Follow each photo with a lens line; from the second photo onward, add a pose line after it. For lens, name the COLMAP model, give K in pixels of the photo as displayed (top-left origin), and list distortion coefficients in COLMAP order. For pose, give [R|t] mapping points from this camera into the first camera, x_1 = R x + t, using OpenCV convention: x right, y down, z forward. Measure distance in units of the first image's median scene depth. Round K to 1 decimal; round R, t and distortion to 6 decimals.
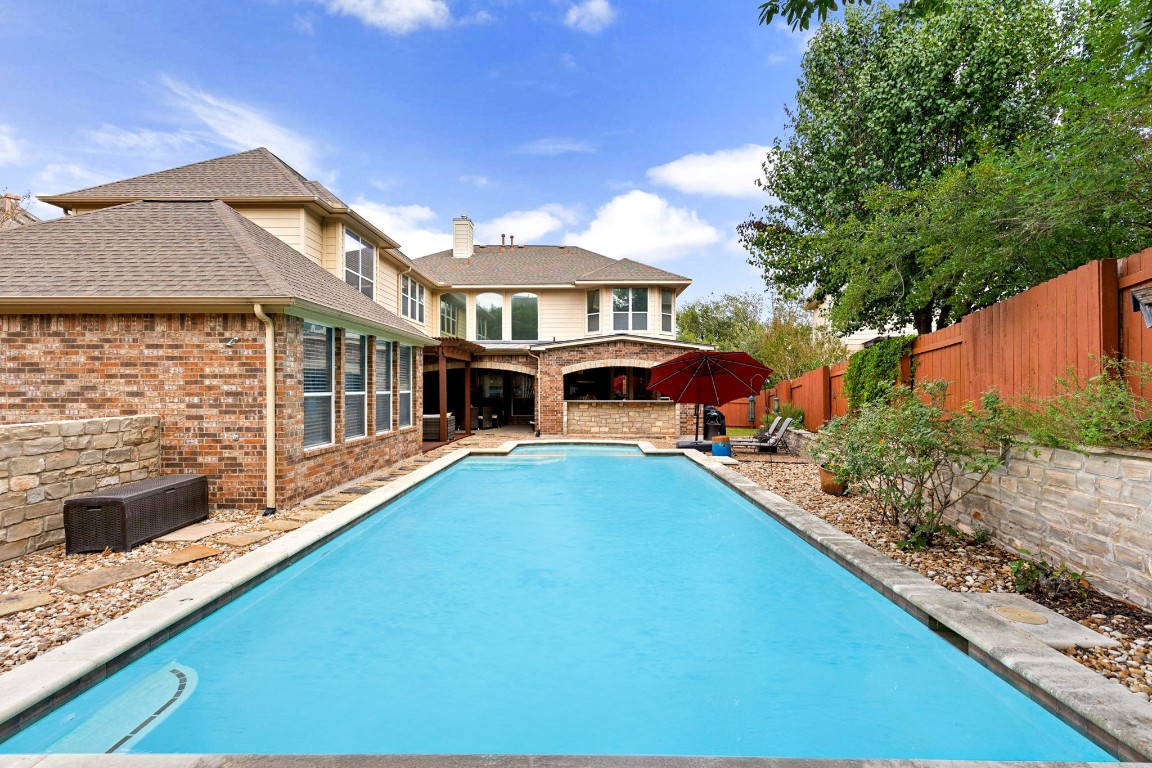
lens RADIAL K [[519.0, 0, 575.6], [0, 519.0, 384.3], [0, 0, 1]] dist [0.003149, 0.000961]
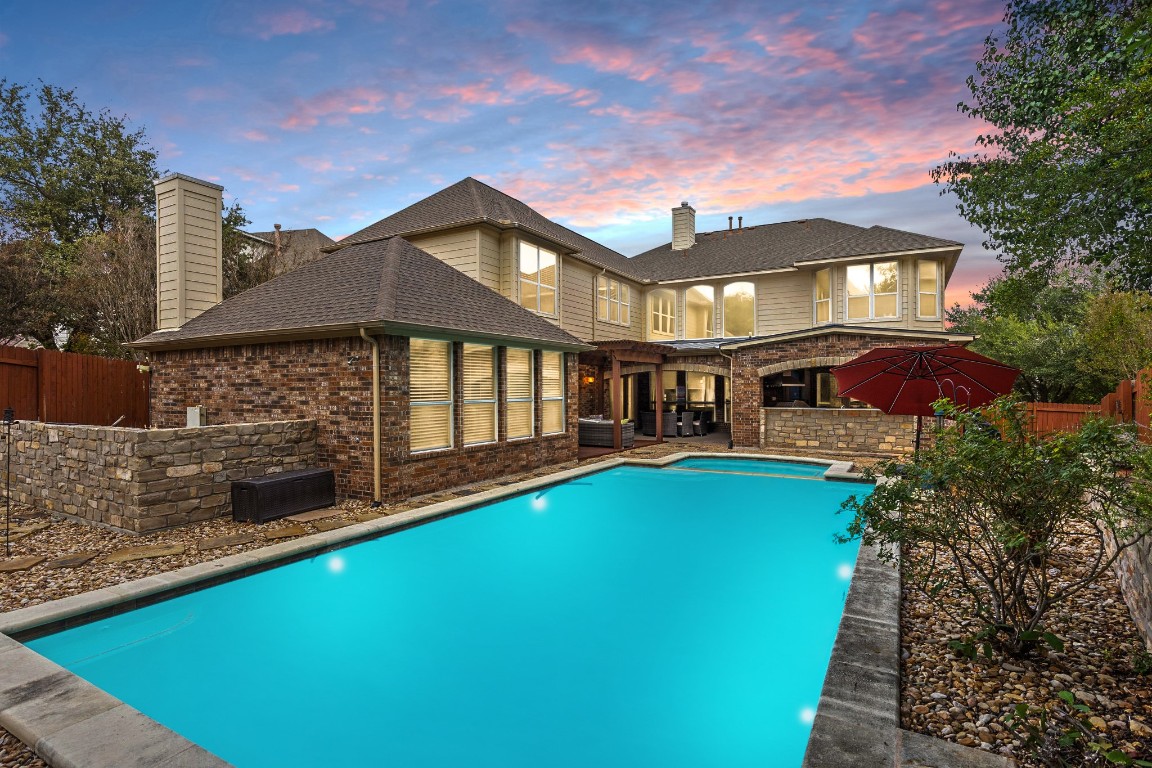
lens RADIAL K [[567.3, 0, 577.4], [0, 567.3, 386.3], [0, 0, 1]] dist [0.004307, -0.000714]
pose [[0.874757, -0.004289, -0.484543, 0.419585], [0.007049, 0.999968, 0.003873, -0.022248], [0.484511, -0.006803, 0.874759, 0.102729]]
